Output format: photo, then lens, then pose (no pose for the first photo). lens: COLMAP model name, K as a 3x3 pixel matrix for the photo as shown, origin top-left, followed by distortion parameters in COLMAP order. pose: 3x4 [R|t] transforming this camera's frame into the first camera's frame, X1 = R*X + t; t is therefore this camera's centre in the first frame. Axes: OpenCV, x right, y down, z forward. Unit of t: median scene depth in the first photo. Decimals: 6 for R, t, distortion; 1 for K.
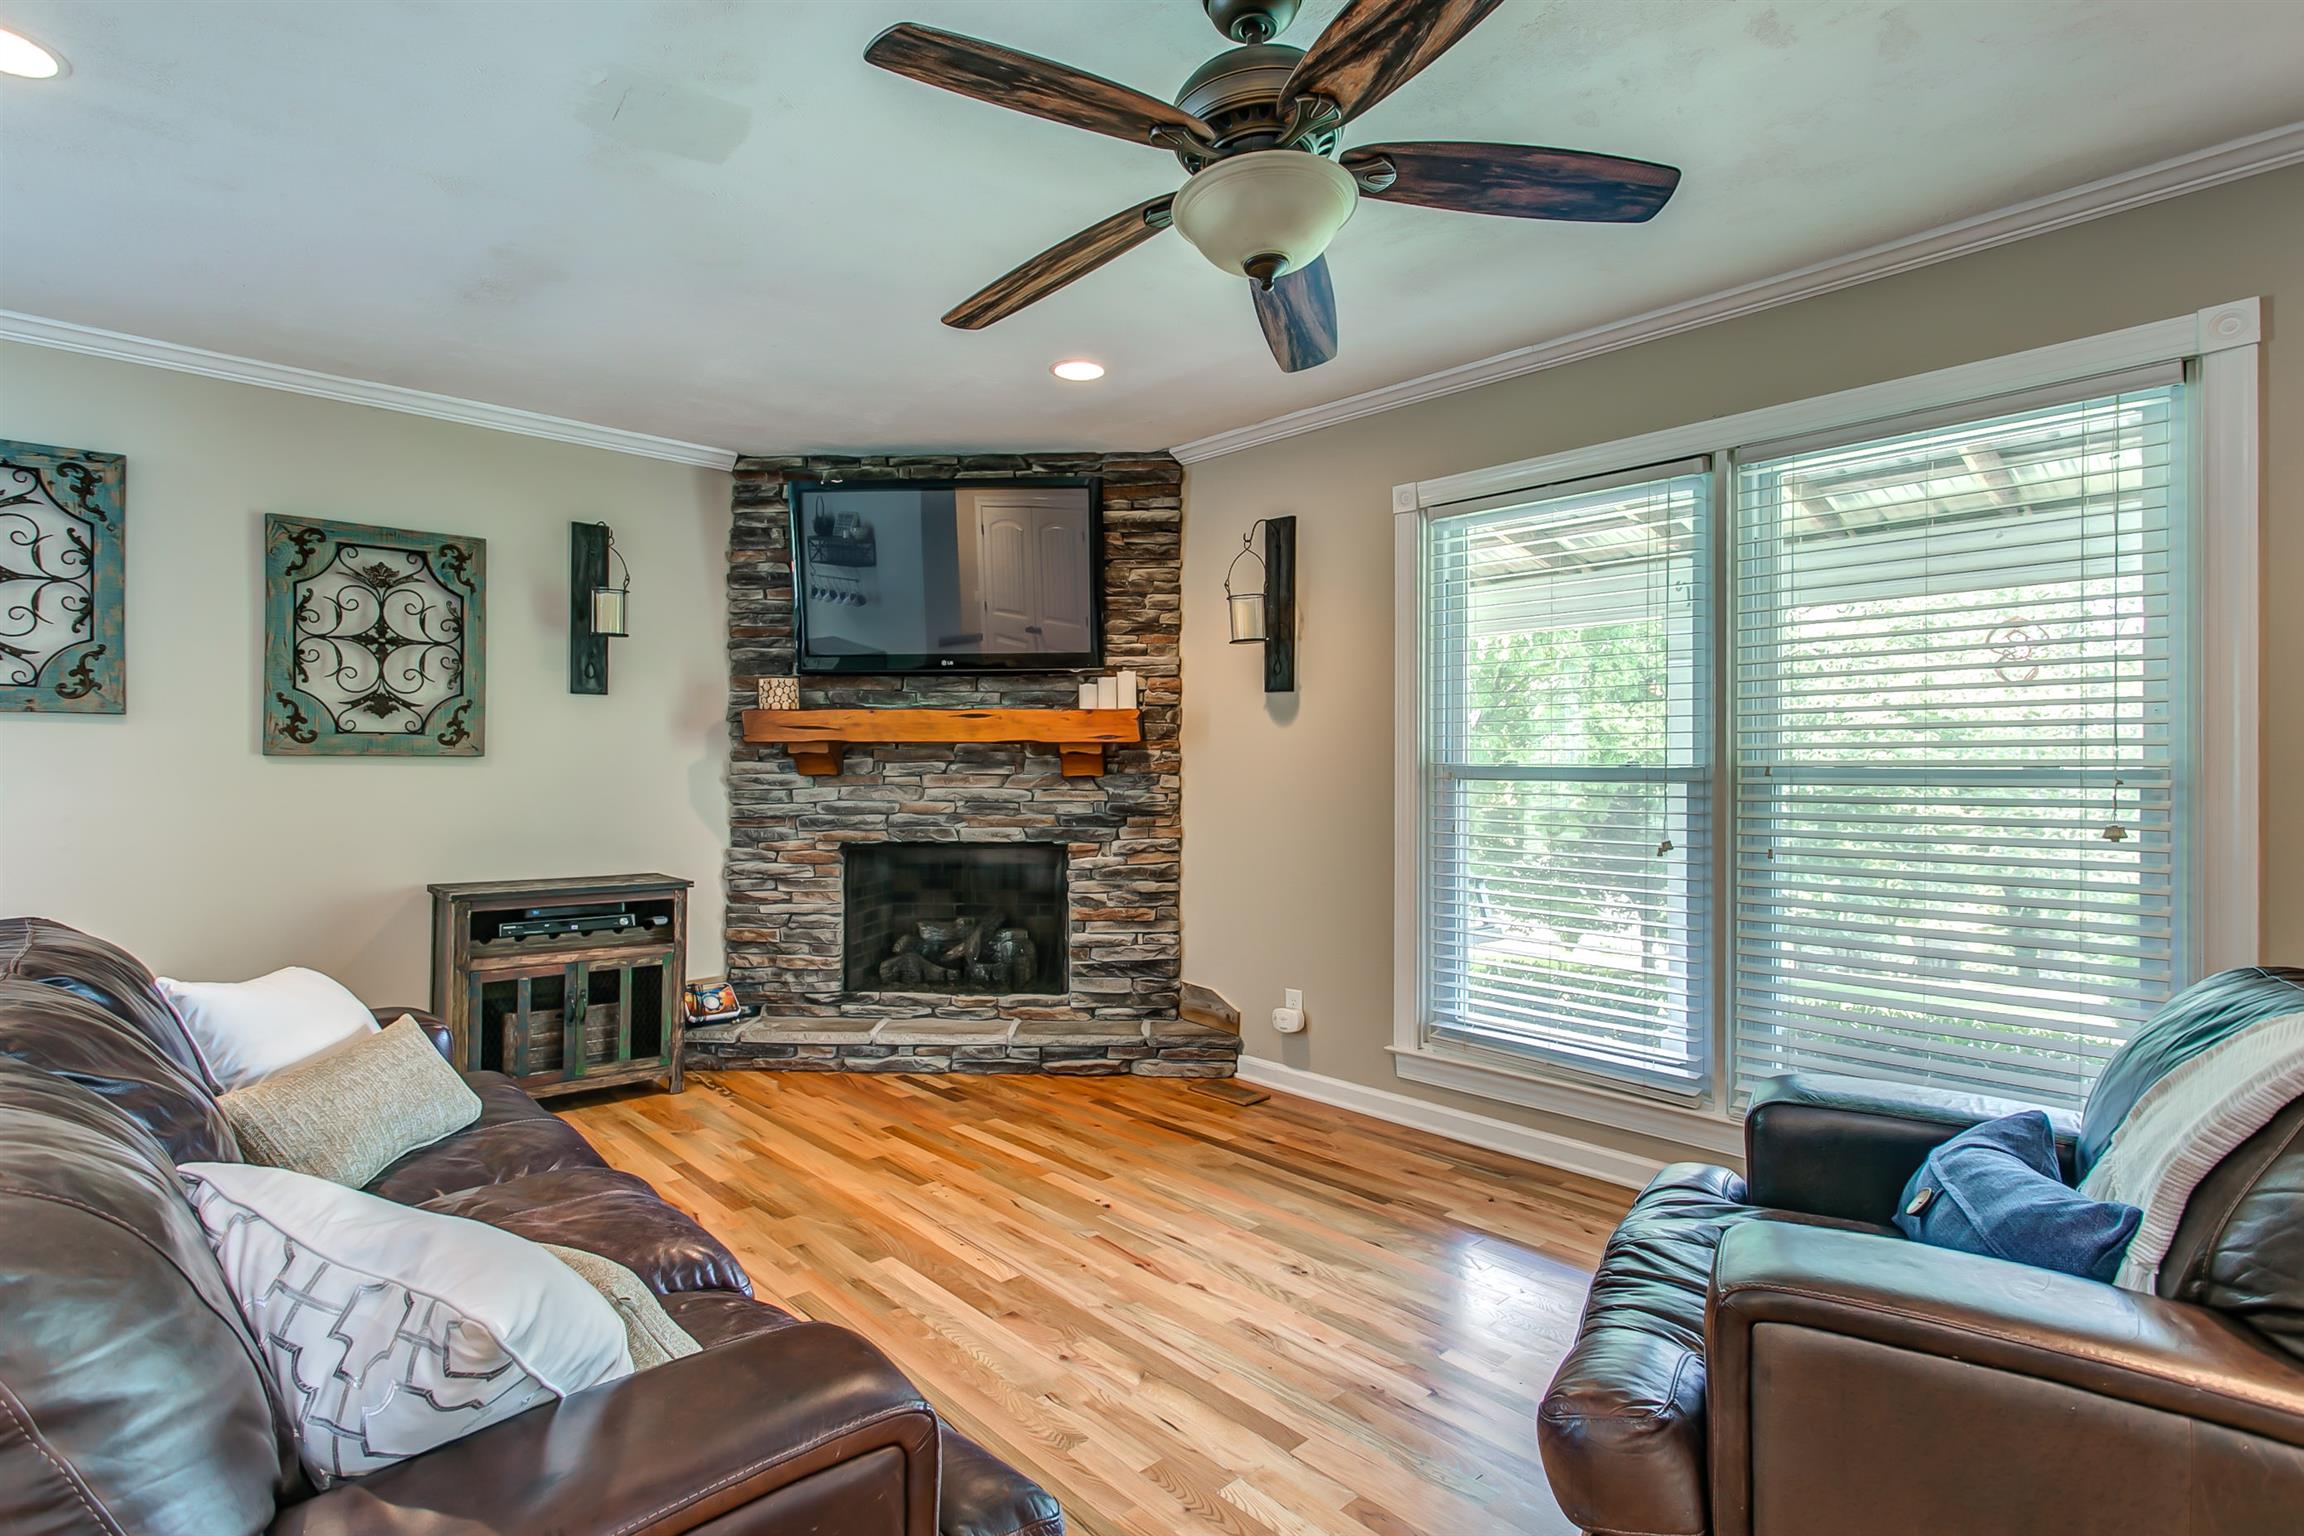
lens RADIAL K [[1112.2, 0, 1144.1], [0, 1112.2, 755.1], [0, 0, 1]] dist [-0.003147, 0.000508]
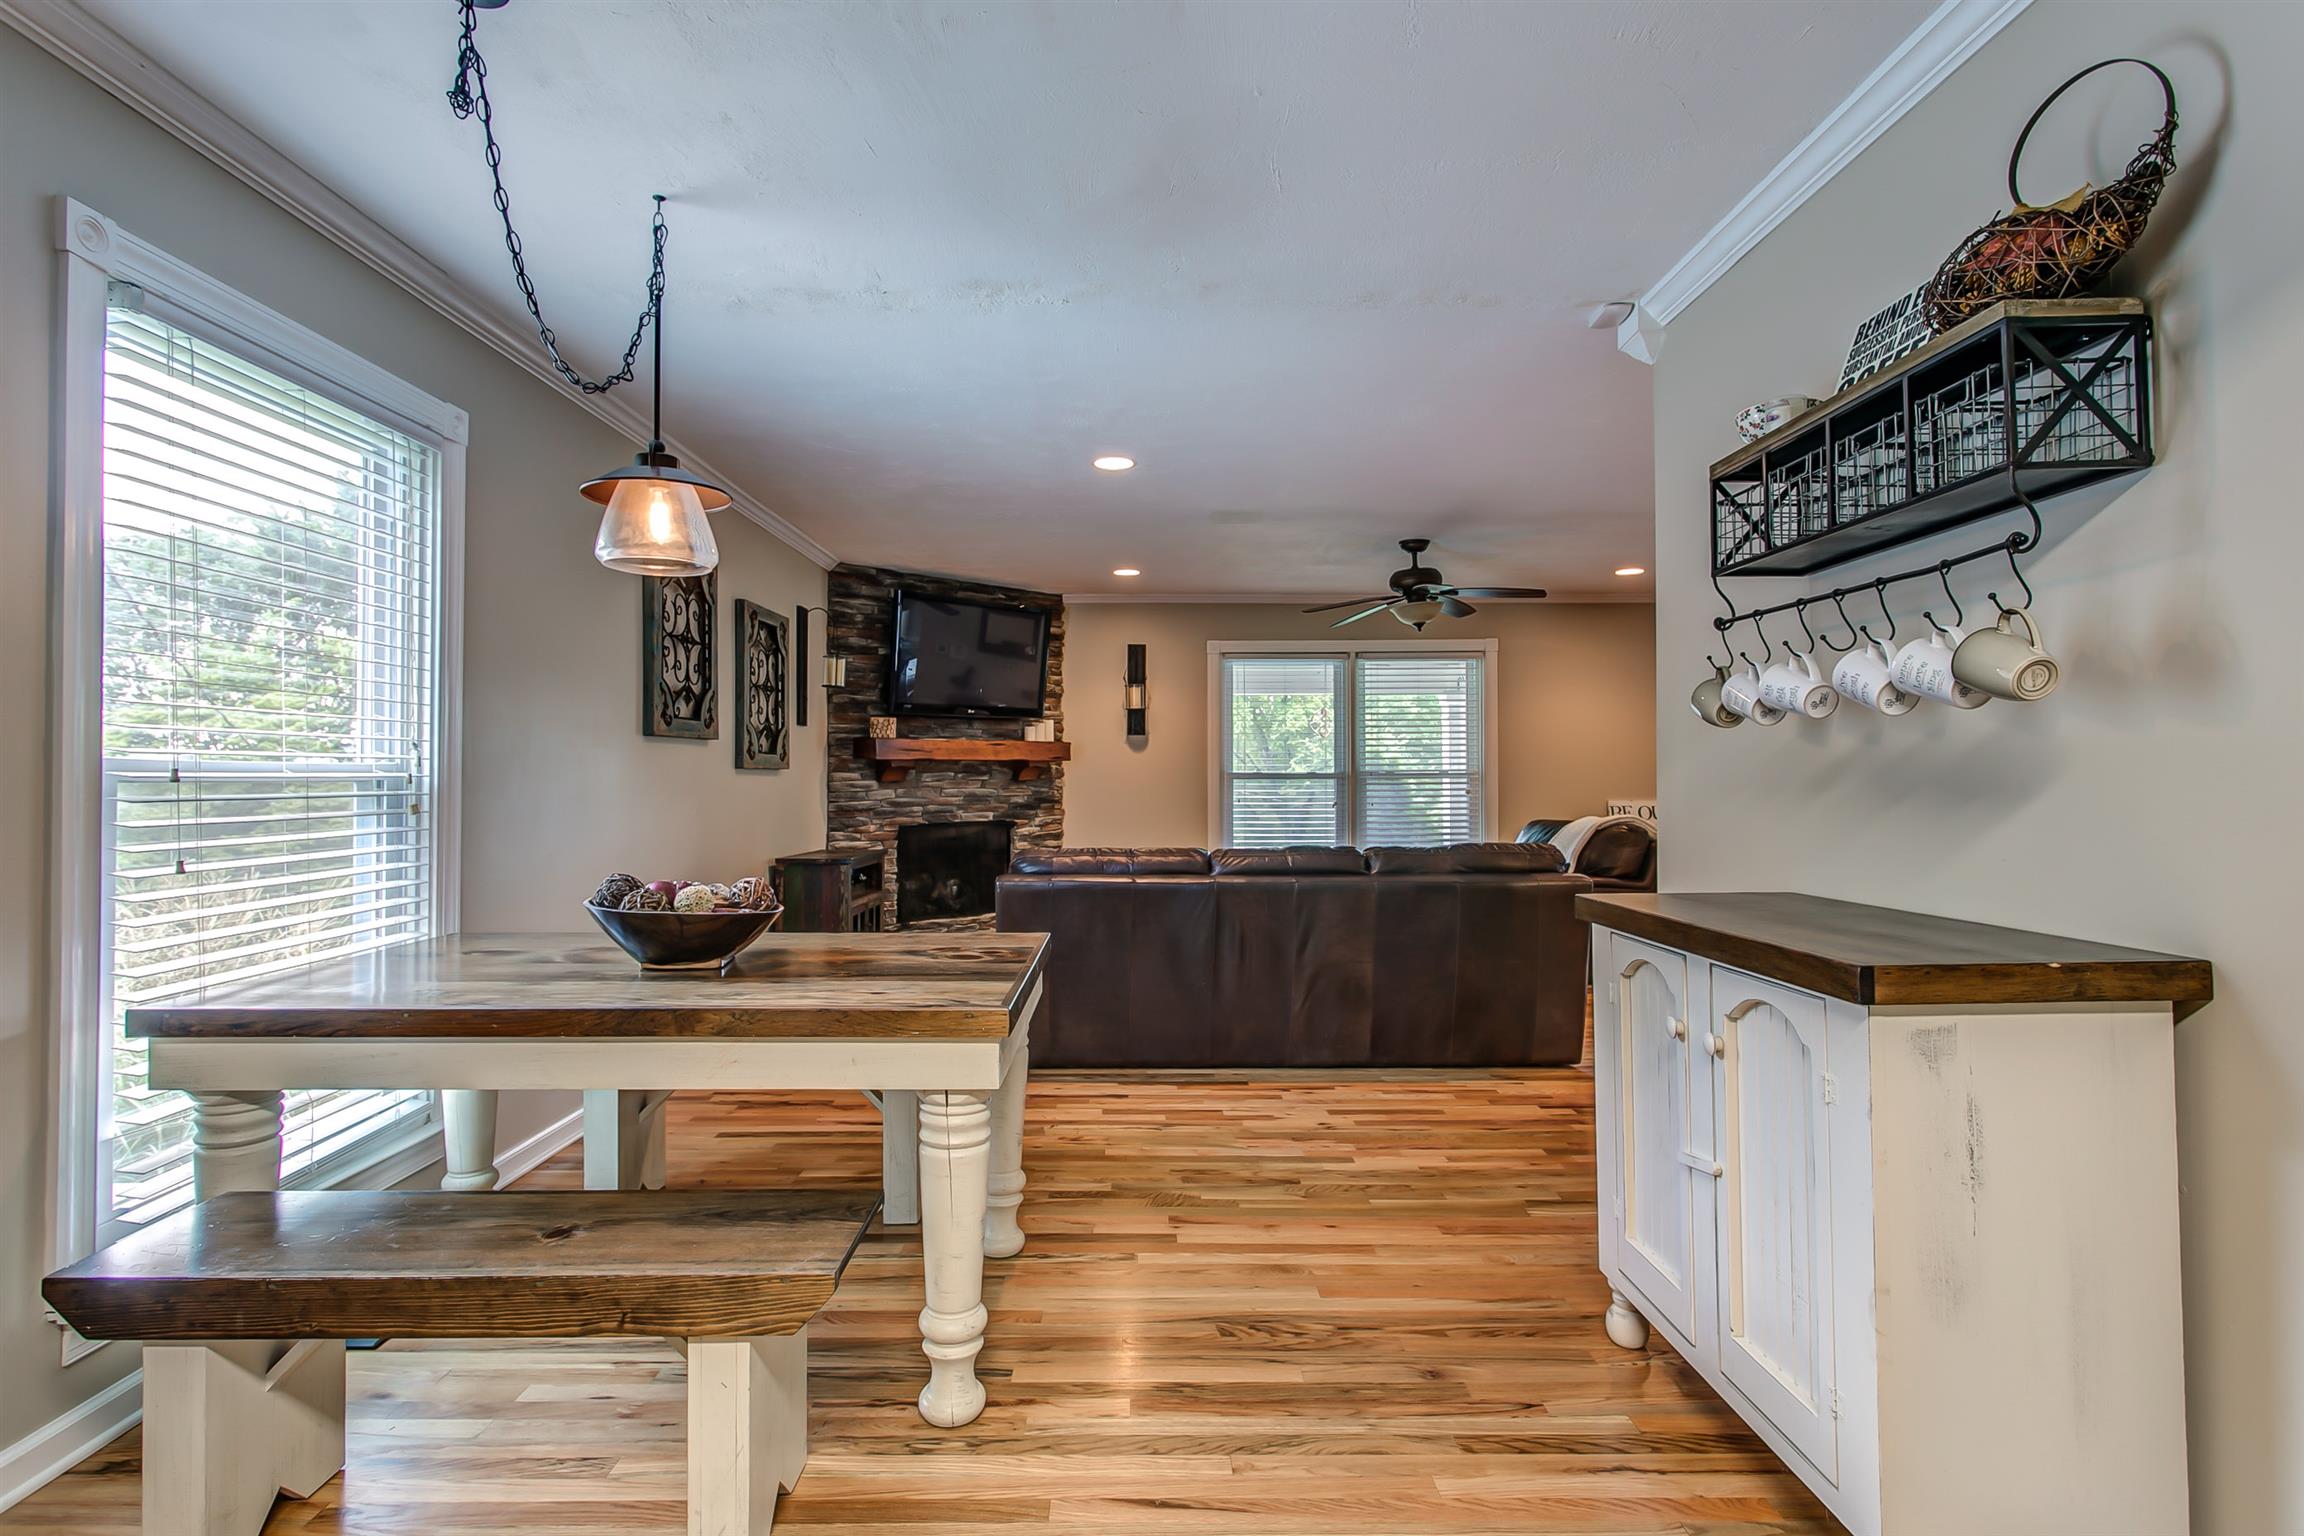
lens RADIAL K [[1112.2, 0, 1144.1], [0, 1112.2, 755.1], [0, 0, 1]] dist [-0.003147, 0.000508]
pose [[0.680213, 0.007718, 0.732974, -1.166310], [-0.001024, 0.999954, -0.009579, -0.003420], [-0.733014, 0.005765, 0.680190, -0.285727]]
